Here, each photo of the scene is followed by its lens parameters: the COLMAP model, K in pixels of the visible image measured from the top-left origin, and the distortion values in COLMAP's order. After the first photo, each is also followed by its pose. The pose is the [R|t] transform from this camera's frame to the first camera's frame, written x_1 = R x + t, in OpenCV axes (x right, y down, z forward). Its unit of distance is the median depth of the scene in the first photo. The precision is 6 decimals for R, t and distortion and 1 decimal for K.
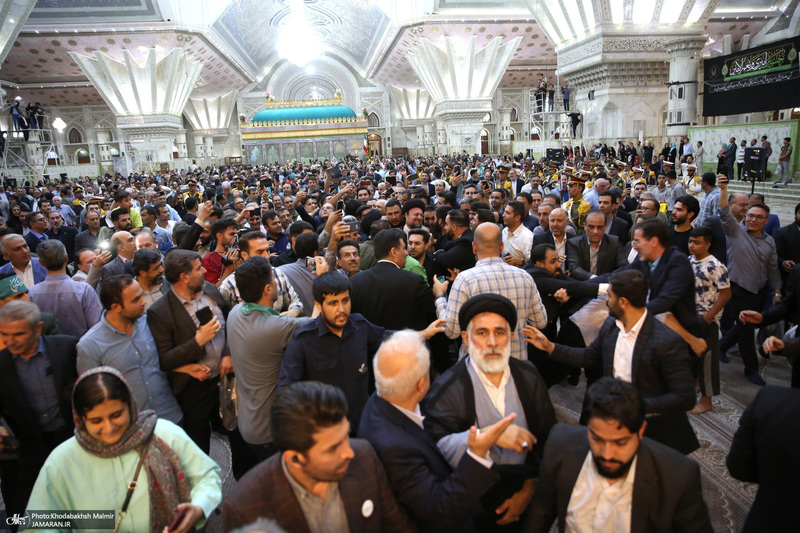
lens RADIAL K [[534.2, 0, 400.0], [0, 534.2, 266.5], [0, 0, 1]] dist [-0.114919, 0.078511]
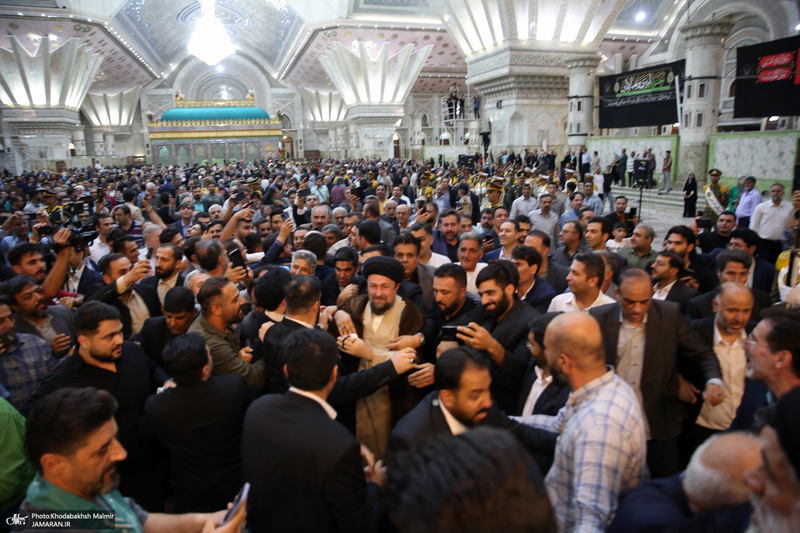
lens RADIAL K [[534.2, 0, 400.0], [0, 534.2, 266.5], [0, 0, 1]] dist [-0.114919, 0.078511]
pose [[0.986331, -0.009091, 0.164526, -0.005449], [0.009972, 0.999940, -0.004529, 0.001001], [-0.164475, 0.006108, 0.986362, -0.009211]]
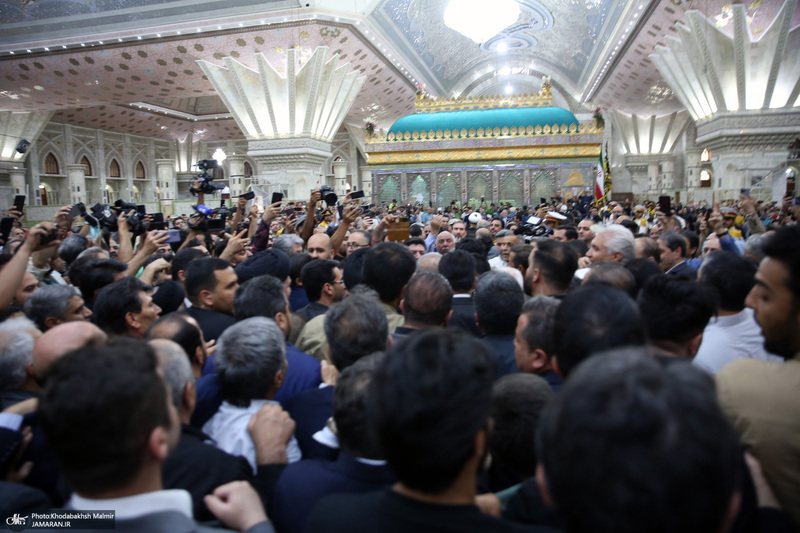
lens RADIAL K [[534.2, 0, 400.0], [0, 534.2, 266.5], [0, 0, 1]] dist [-0.114919, 0.078511]
pose [[0.932666, 0.065078, -0.354823, -0.043617], [-0.094273, 0.993382, -0.065604, -0.075056], [0.348206, 0.094637, 0.932629, 0.375975]]
